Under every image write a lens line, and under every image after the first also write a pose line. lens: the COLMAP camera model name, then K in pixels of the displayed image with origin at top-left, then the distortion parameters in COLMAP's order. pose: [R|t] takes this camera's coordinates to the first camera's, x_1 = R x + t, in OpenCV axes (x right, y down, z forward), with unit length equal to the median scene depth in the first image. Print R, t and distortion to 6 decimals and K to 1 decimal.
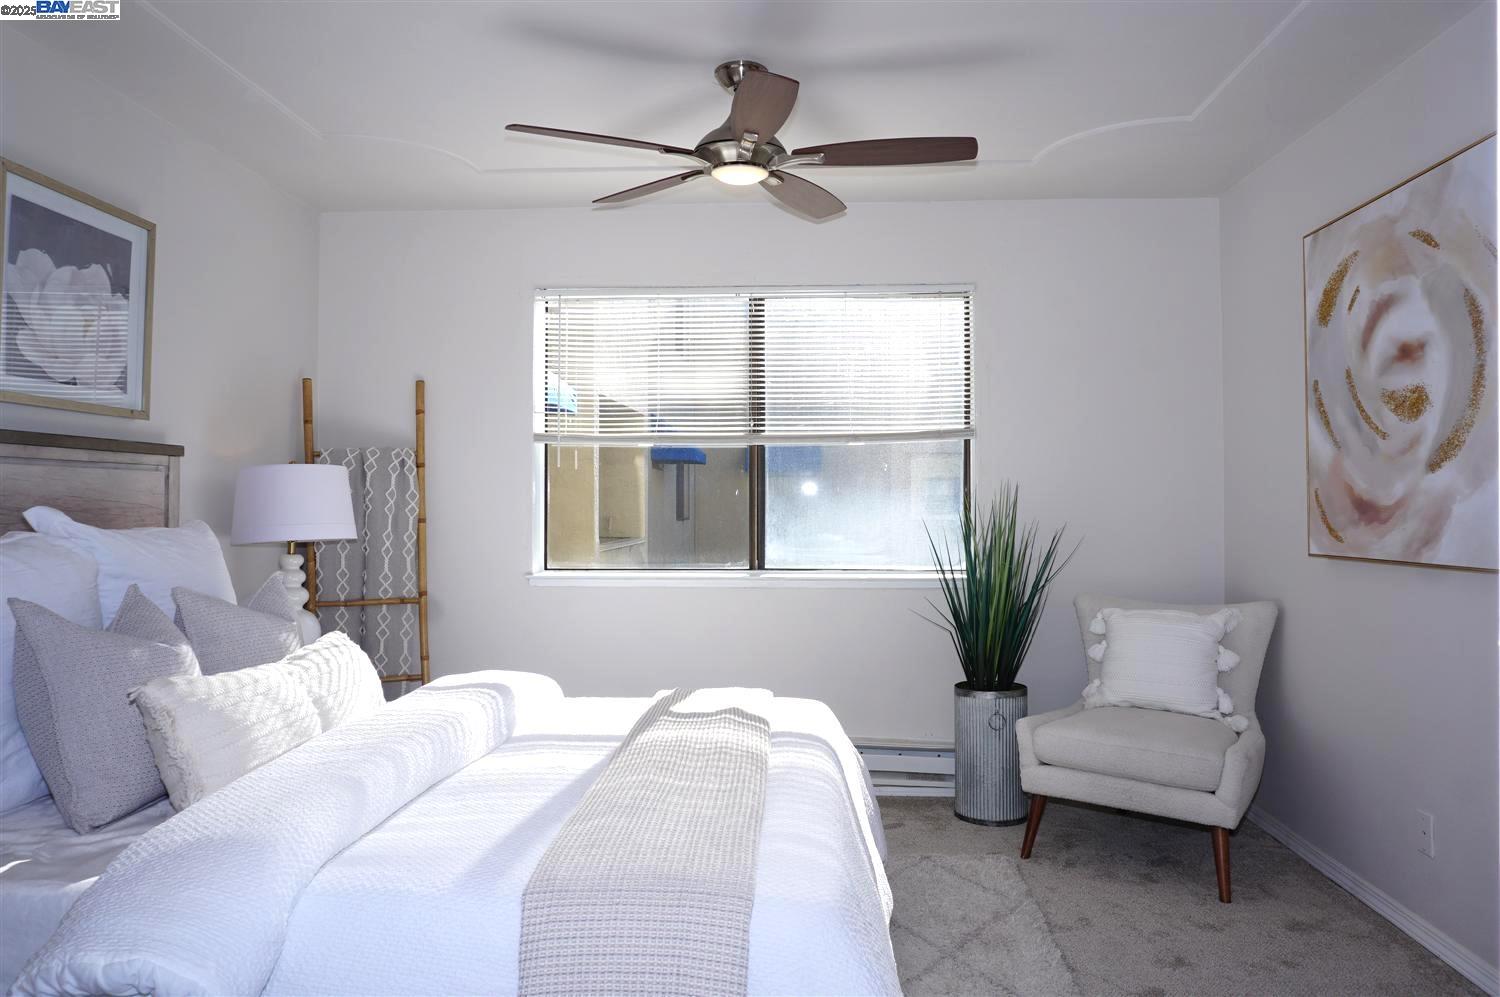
lens RADIAL K [[992.8, 0, 750.0], [0, 992.8, 498.5], [0, 0, 1]] dist [-0.071713, 0.063052]
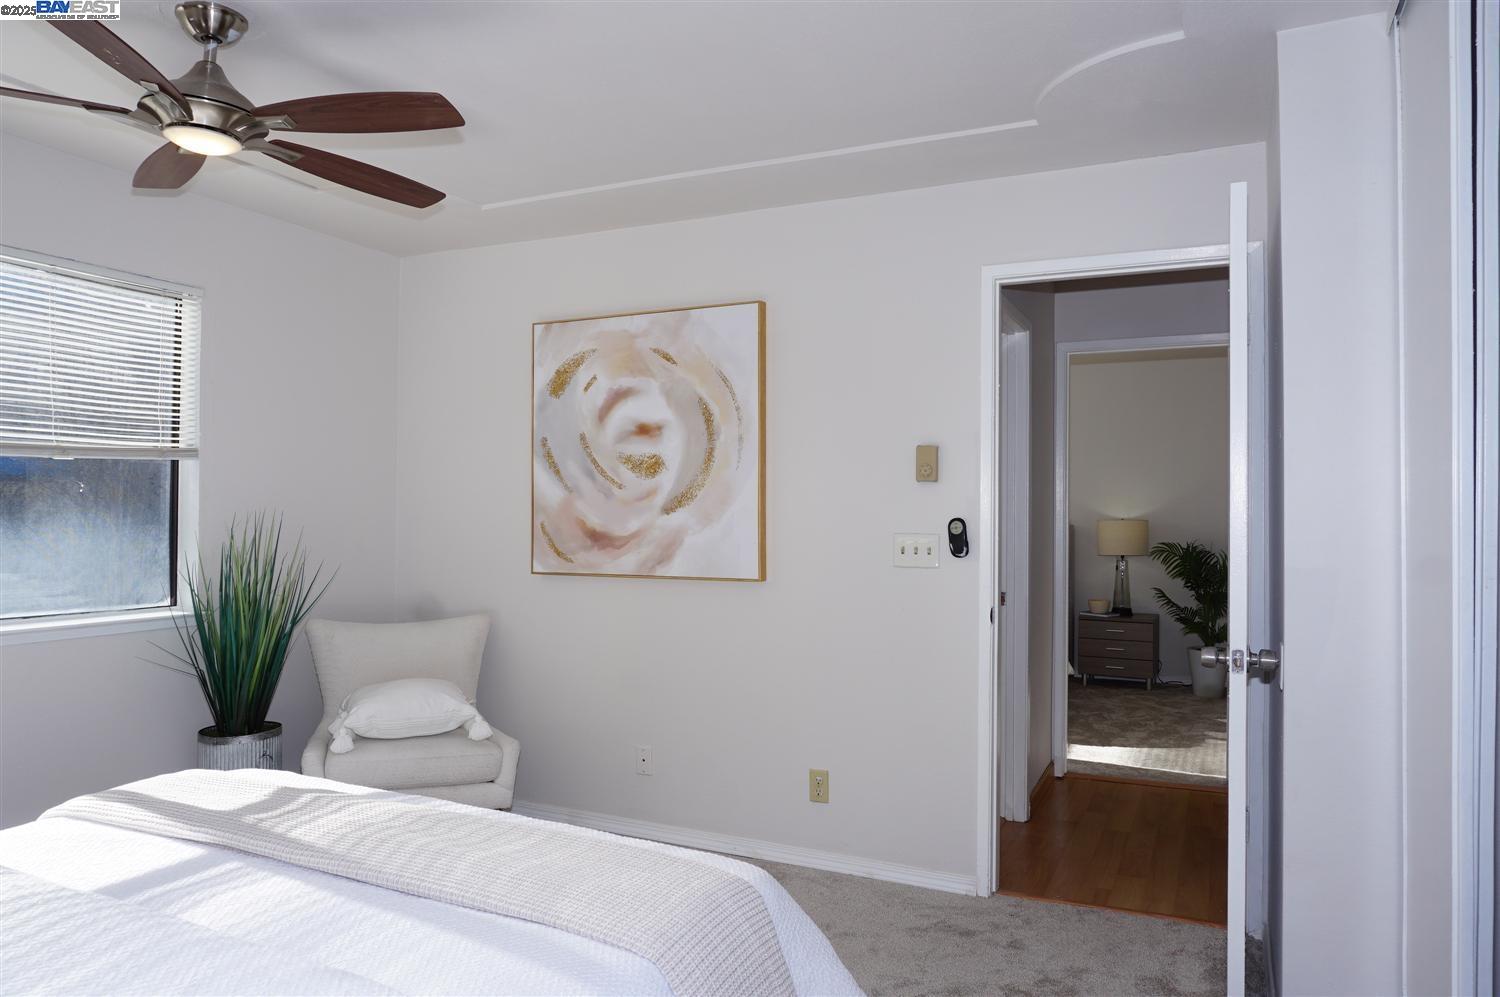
lens RADIAL K [[992.8, 0, 750.0], [0, 992.8, 498.5], [0, 0, 1]] dist [-0.071713, 0.063052]
pose [[0.363583, 0.017884, 0.931390, -0.599049], [-0.012297, 0.999821, -0.014397, -0.027816], [-0.931481, -0.006219, 0.363738, 0.299379]]
